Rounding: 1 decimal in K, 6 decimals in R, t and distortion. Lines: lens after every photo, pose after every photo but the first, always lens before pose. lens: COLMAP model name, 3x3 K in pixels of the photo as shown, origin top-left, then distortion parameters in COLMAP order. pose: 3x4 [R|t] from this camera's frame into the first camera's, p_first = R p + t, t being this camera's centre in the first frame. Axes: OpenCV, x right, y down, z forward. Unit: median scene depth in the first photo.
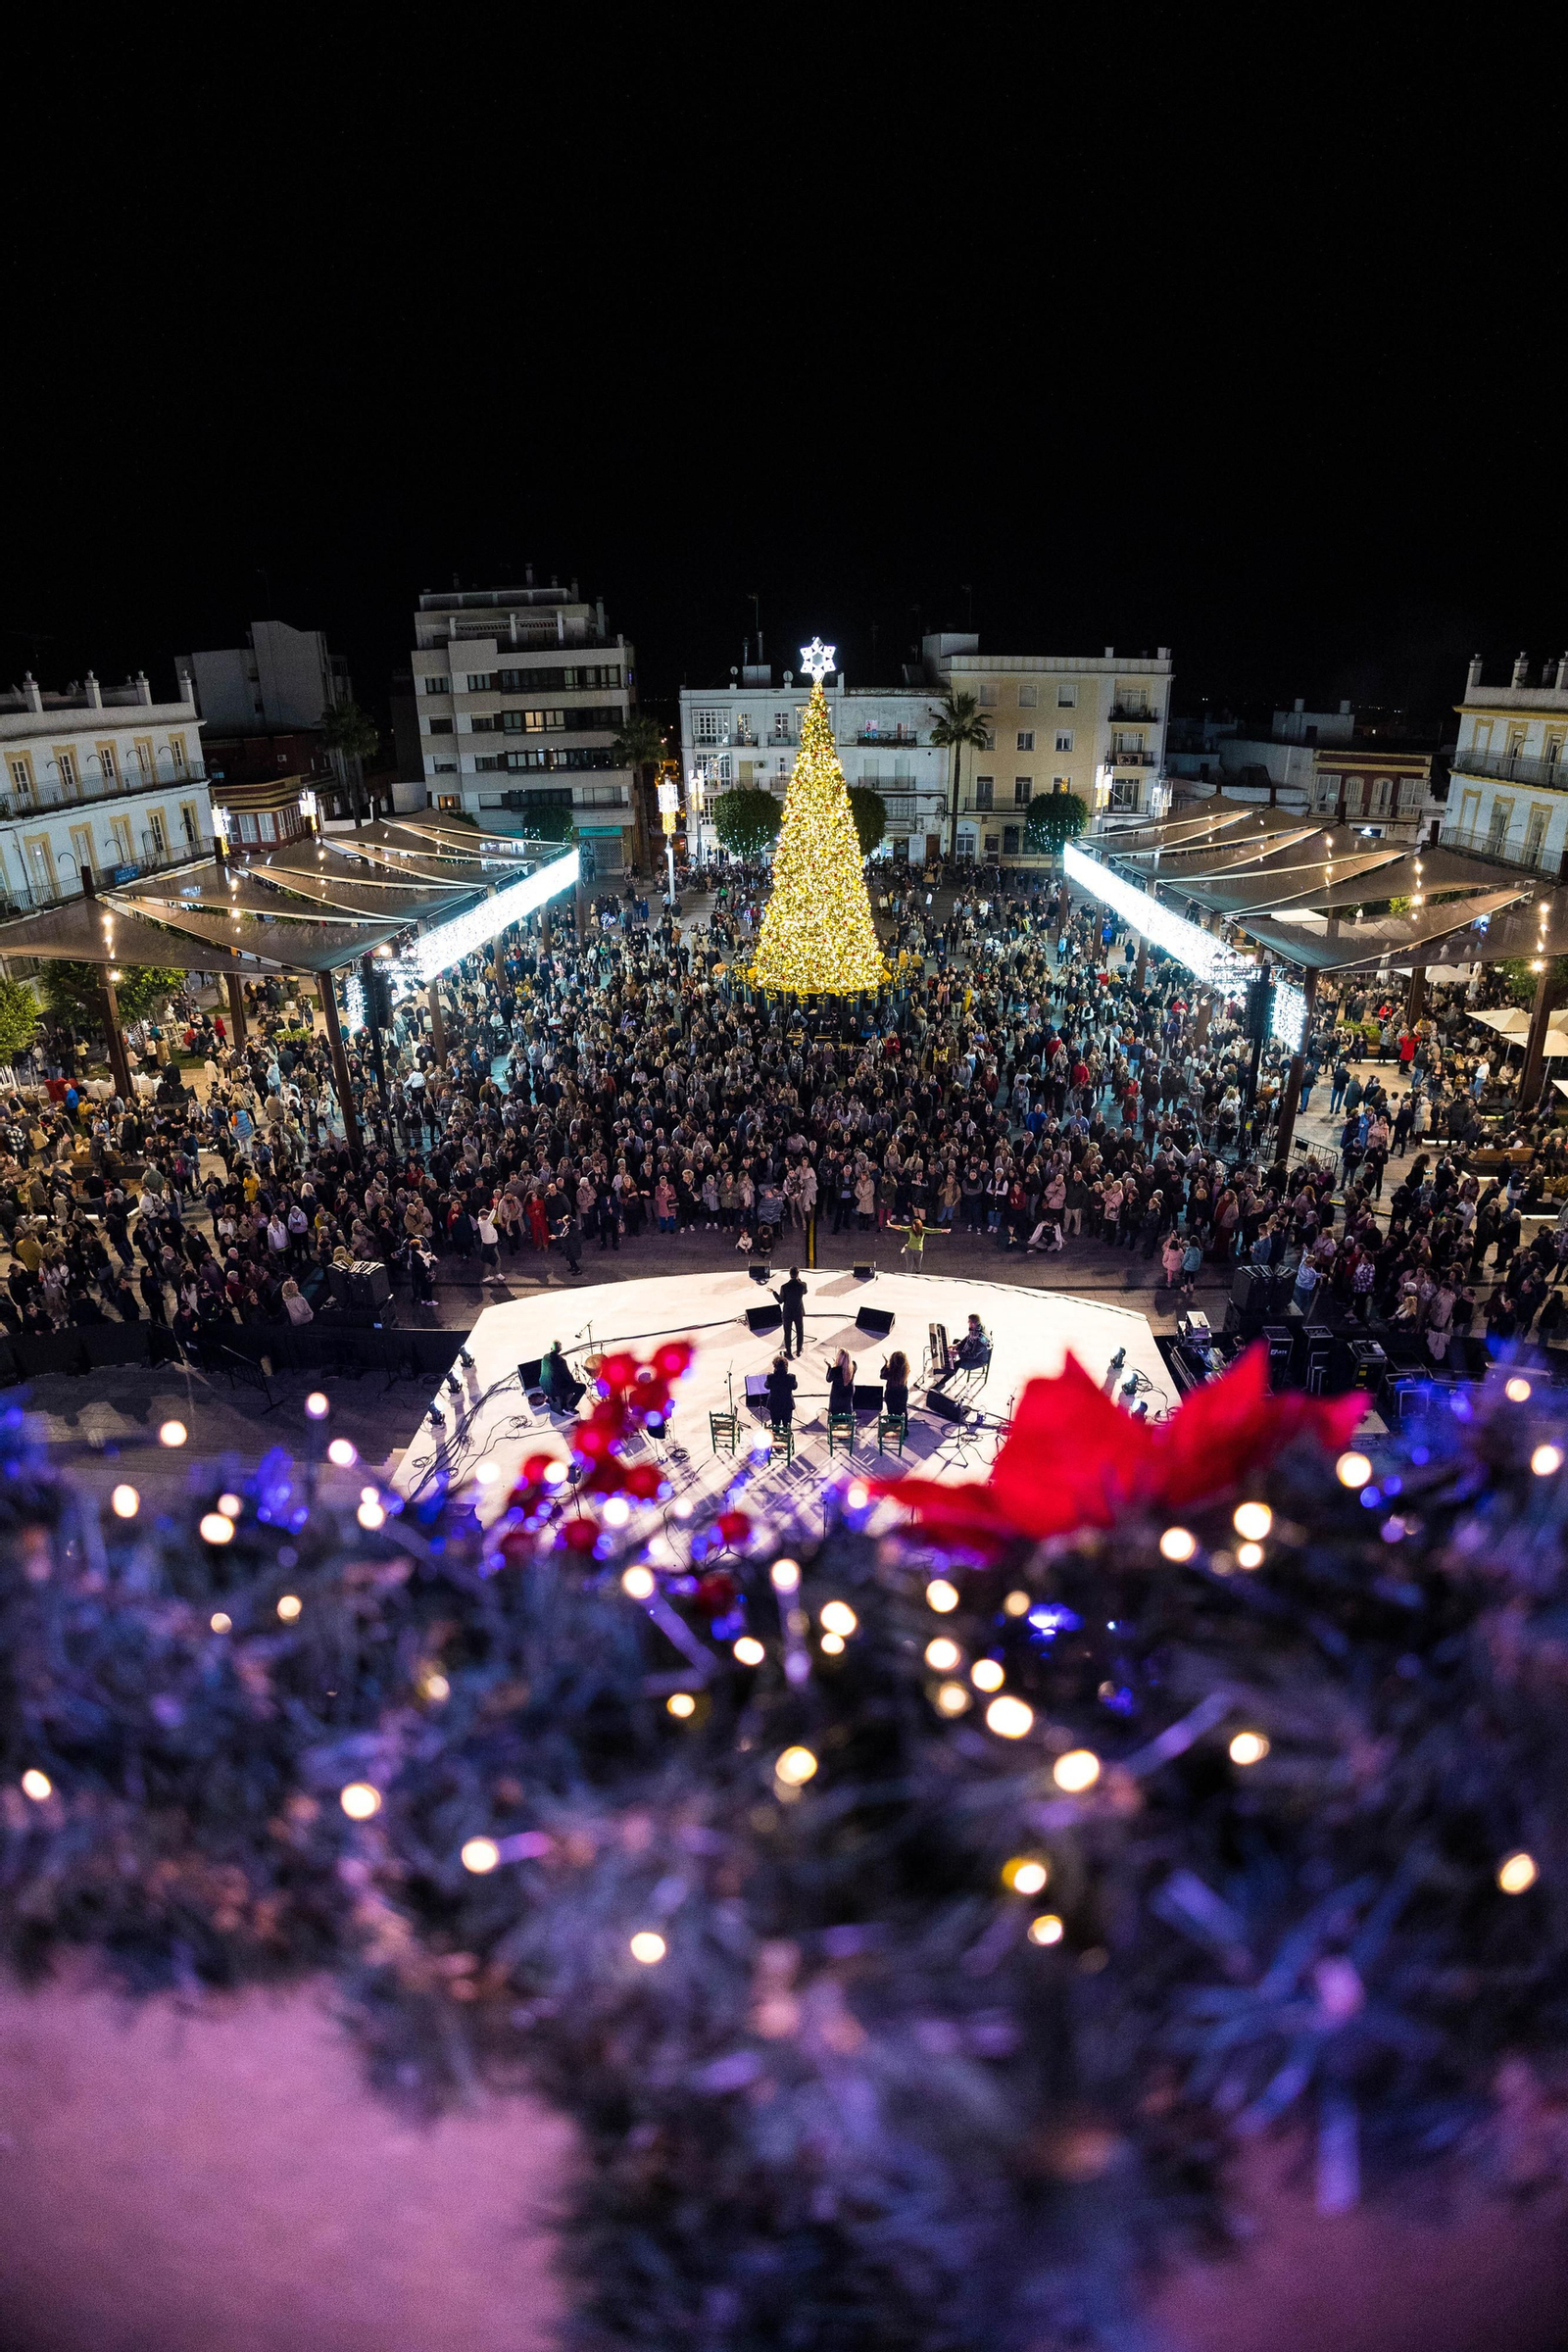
lens RADIAL K [[1108.0, 0, 786.3], [0, 1108.0, 1181.2], [0, 0, 1]] dist [-0.153394, 0.039658]
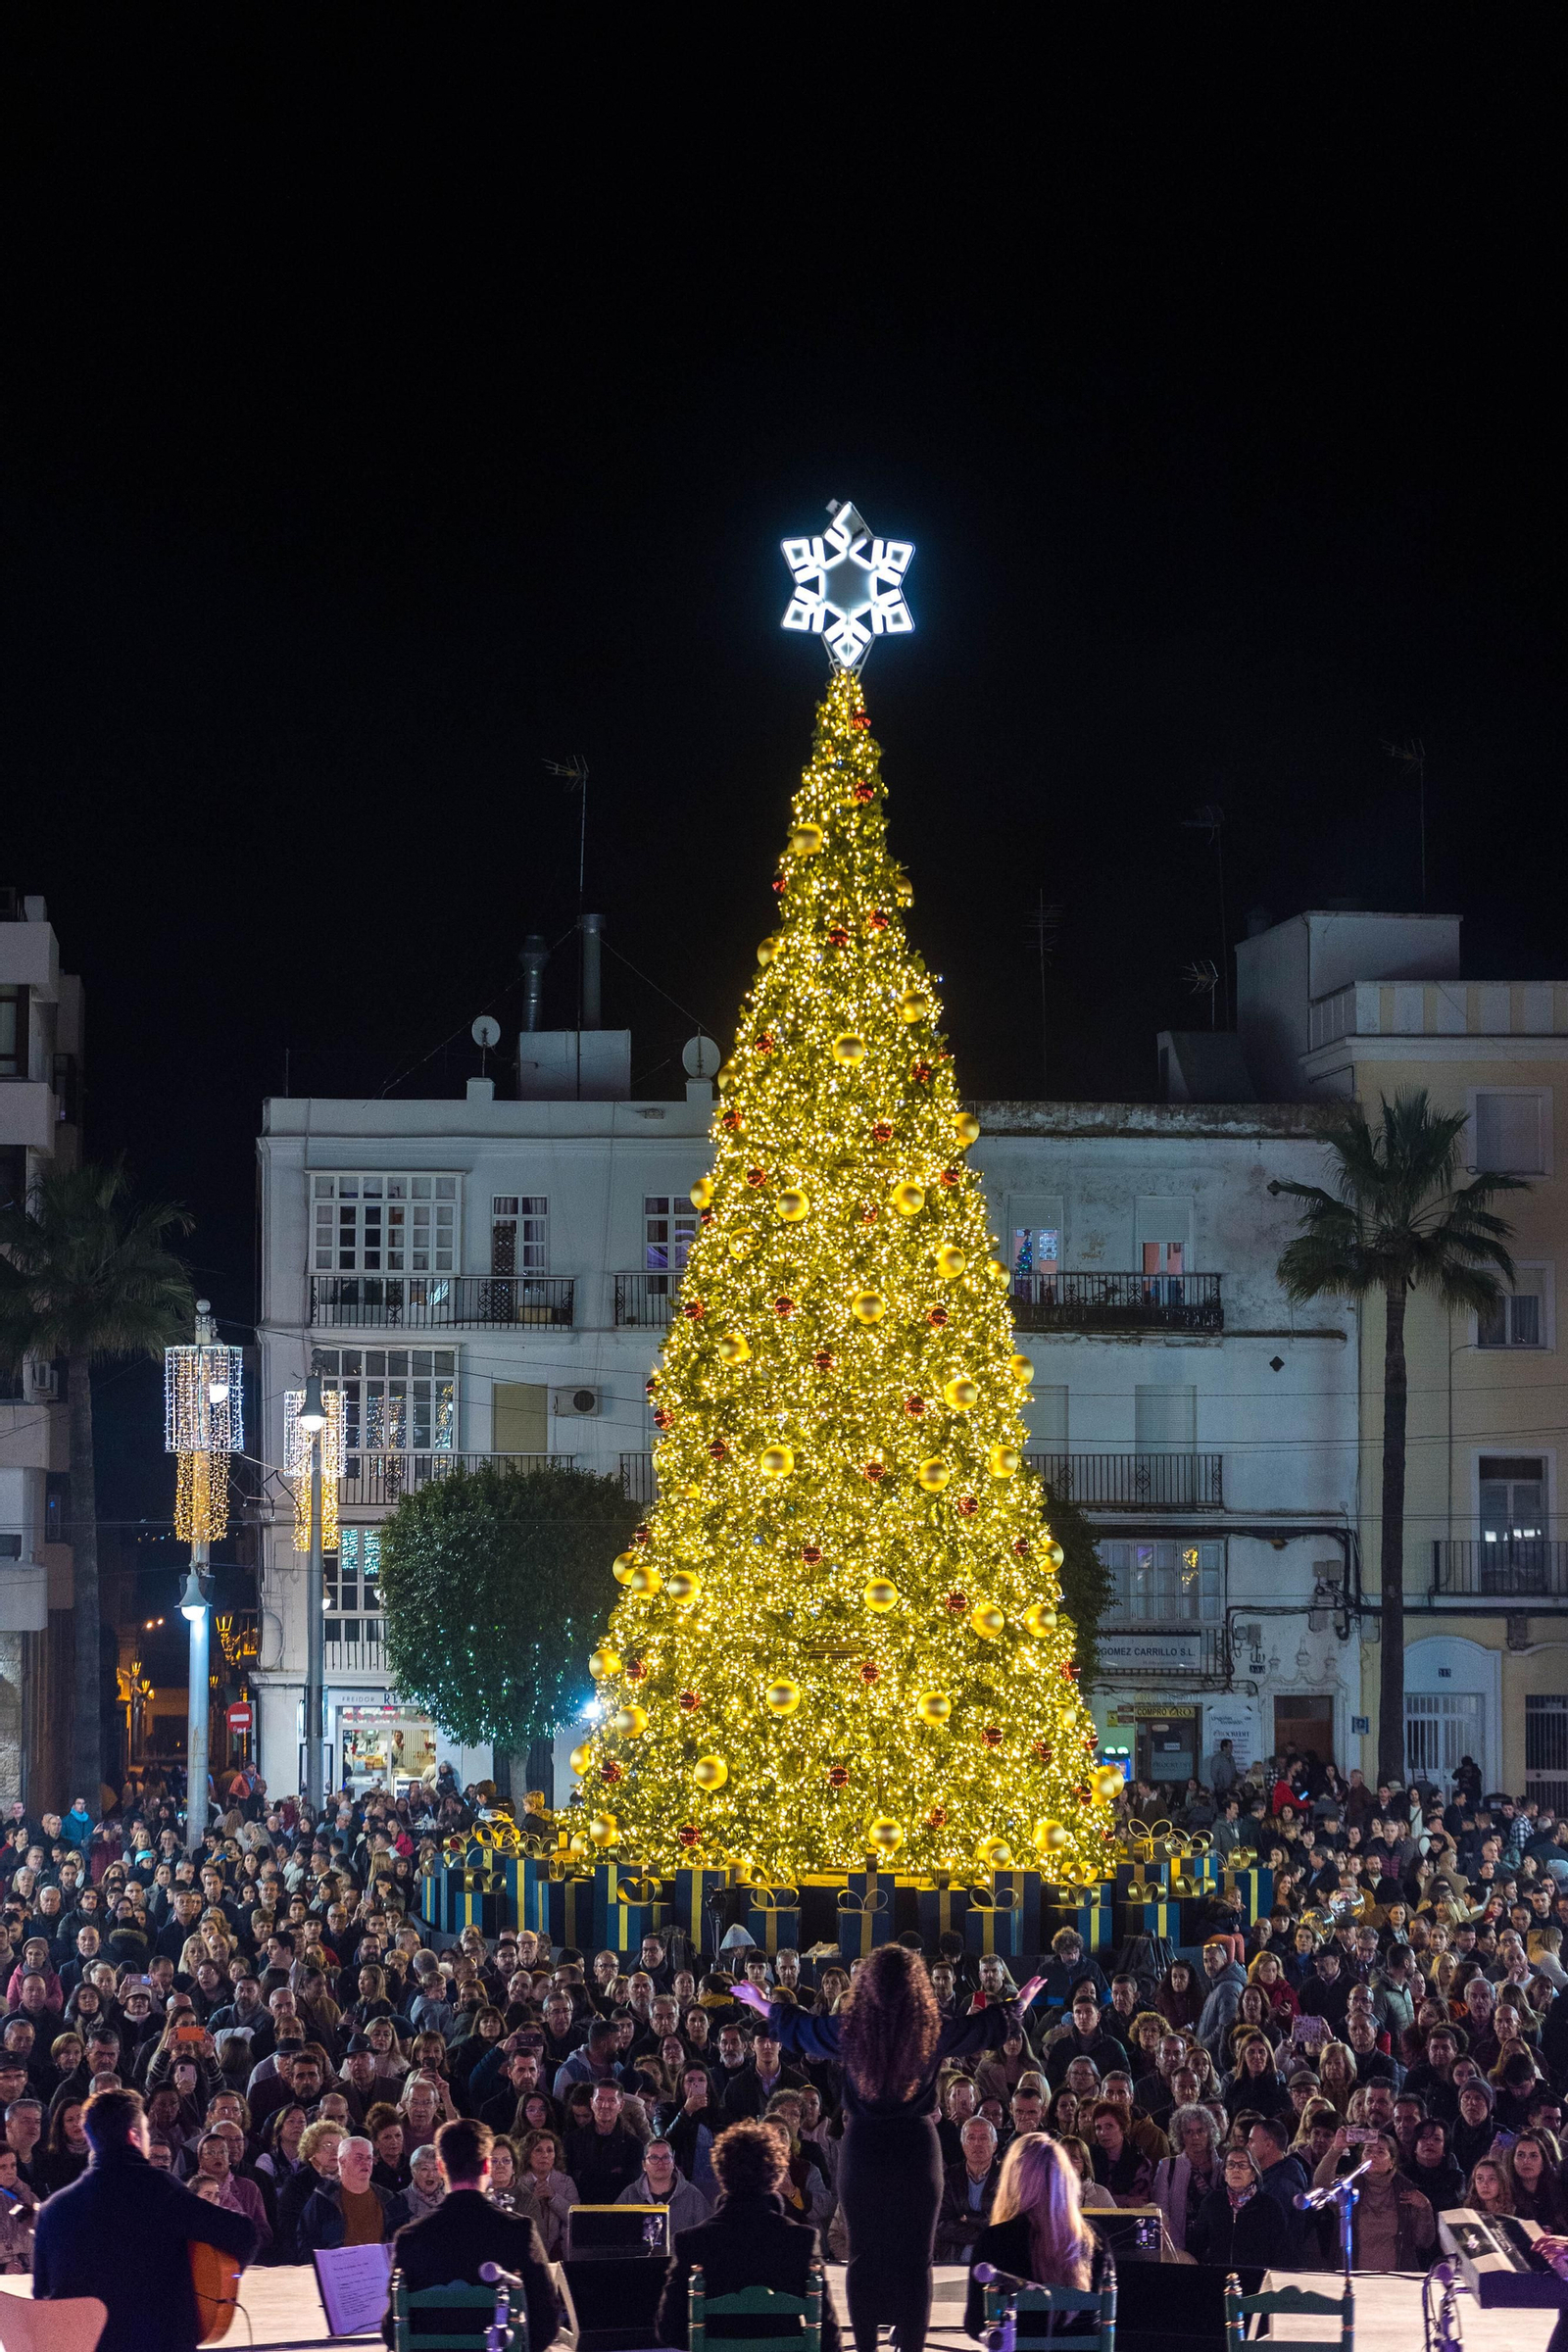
lens RADIAL K [[4862.0, 0, 737.3], [0, 4862.0, 1126.6], [0, 0, 1]] dist [0.022664, 0.095081]
pose [[0.999706, 0.019872, 0.013917, -0.005544], [-0.010413, 0.869584, -0.493676, 0.104054], [-0.021912, 0.493386, 0.869535, 0.023514]]
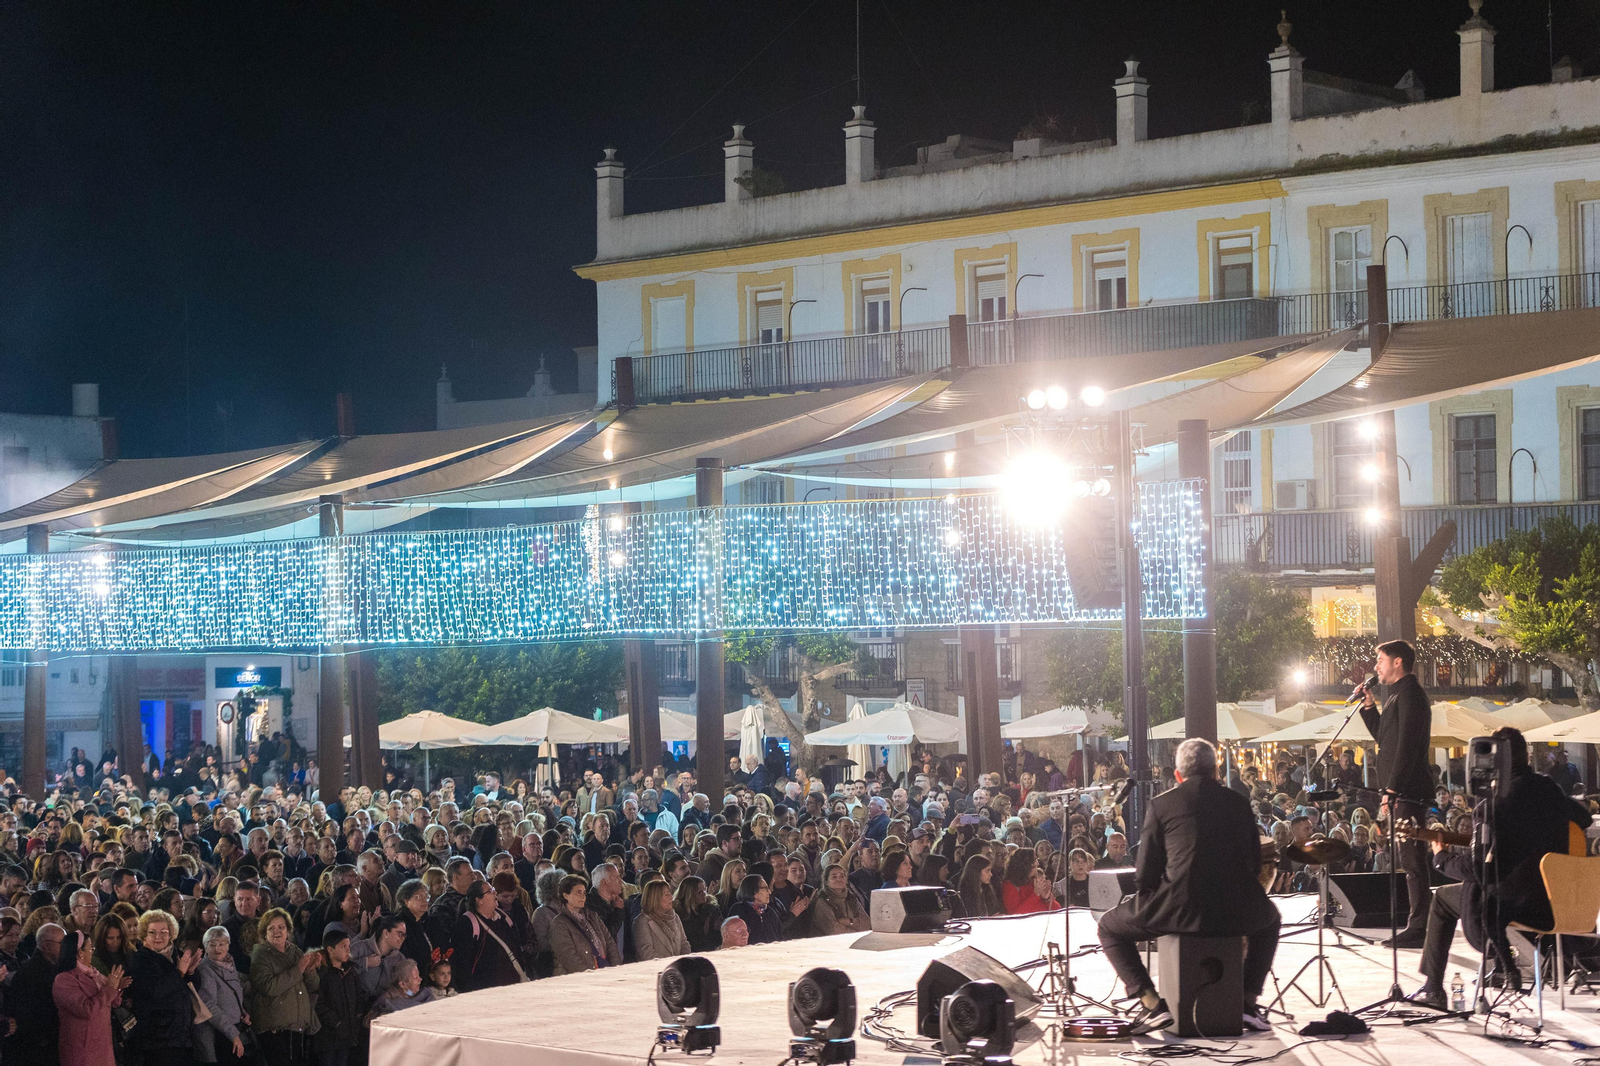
lens RADIAL K [[3307.5, 0, 822.9], [0, 3307.5, 534.7], [0, 0, 1]] dist [0.022664, 0.095081]
pose [[0.670197, 0.038139, 0.741202, -0.212273], [0.308807, 0.893797, -0.325215, 0.081719], [-0.674888, 0.446847, 0.587243, 0.126292]]
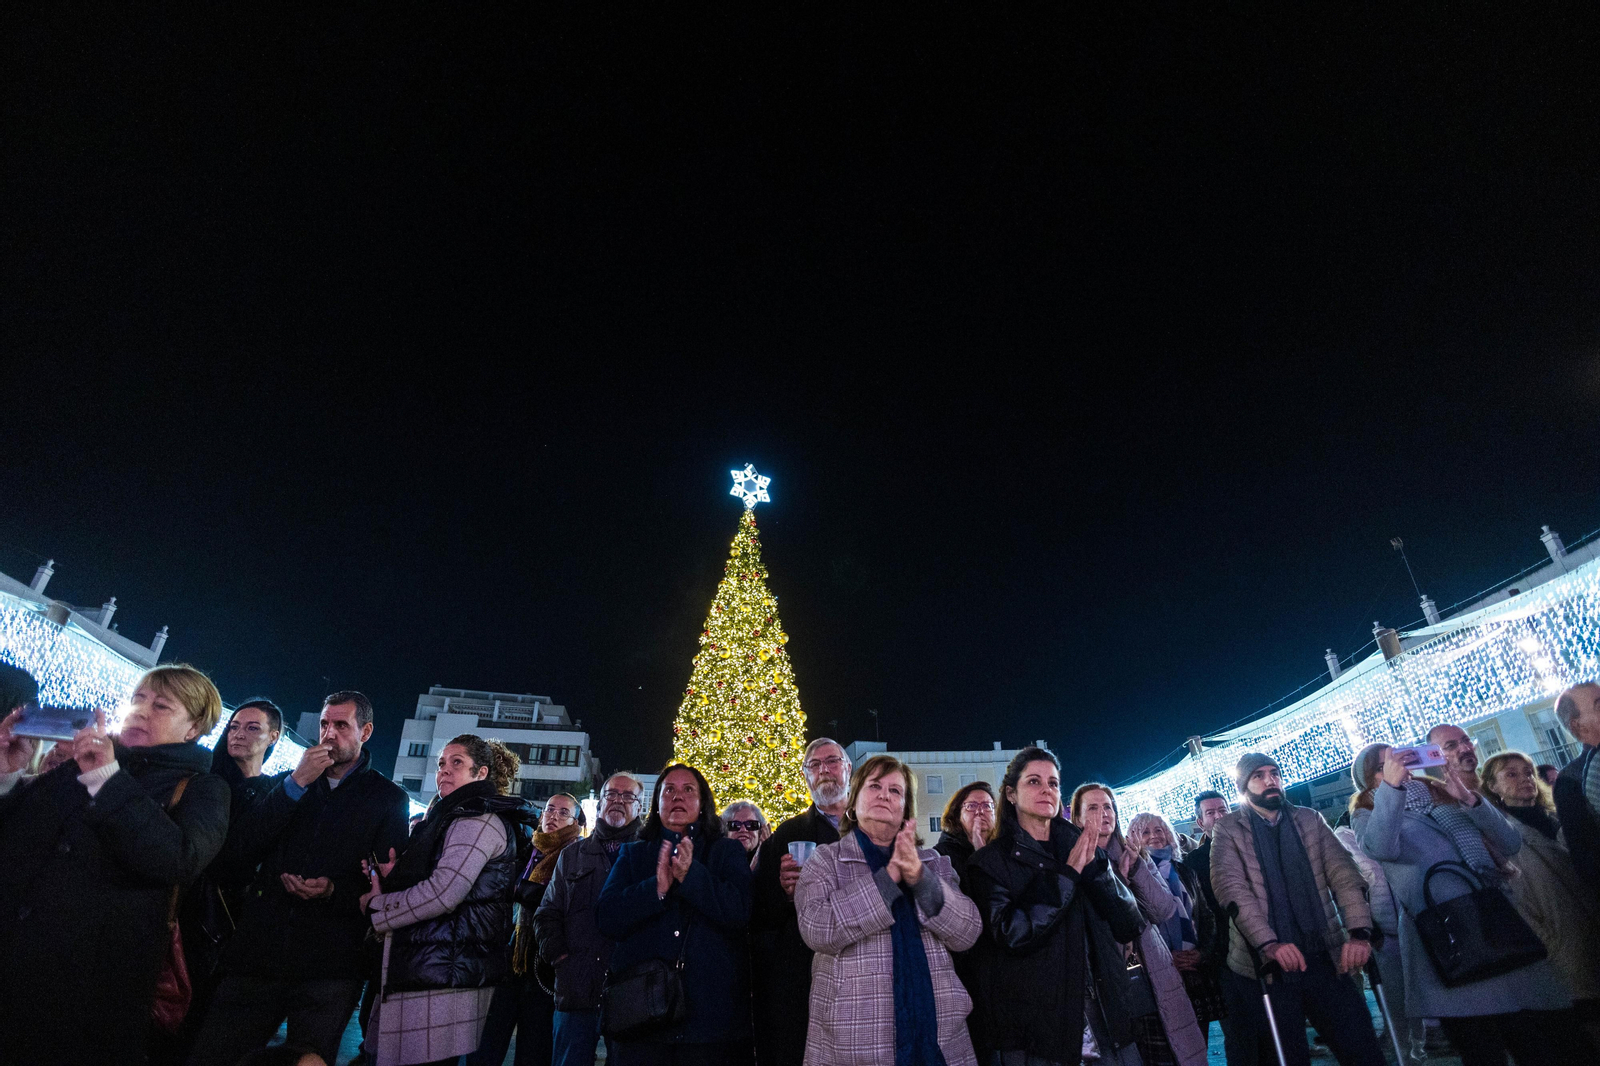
lens RADIAL K [[735.2, 0, 796.5], [0, 735.2, 529.5], [0, 0, 1]] dist [-0.146463, 0.031840]
pose [[0.996643, 0.052956, 0.062444, 0.015957], [0.019787, 0.584278, -0.811312, 0.008511], [-0.079448, 0.809824, 0.581268, 0.346115]]
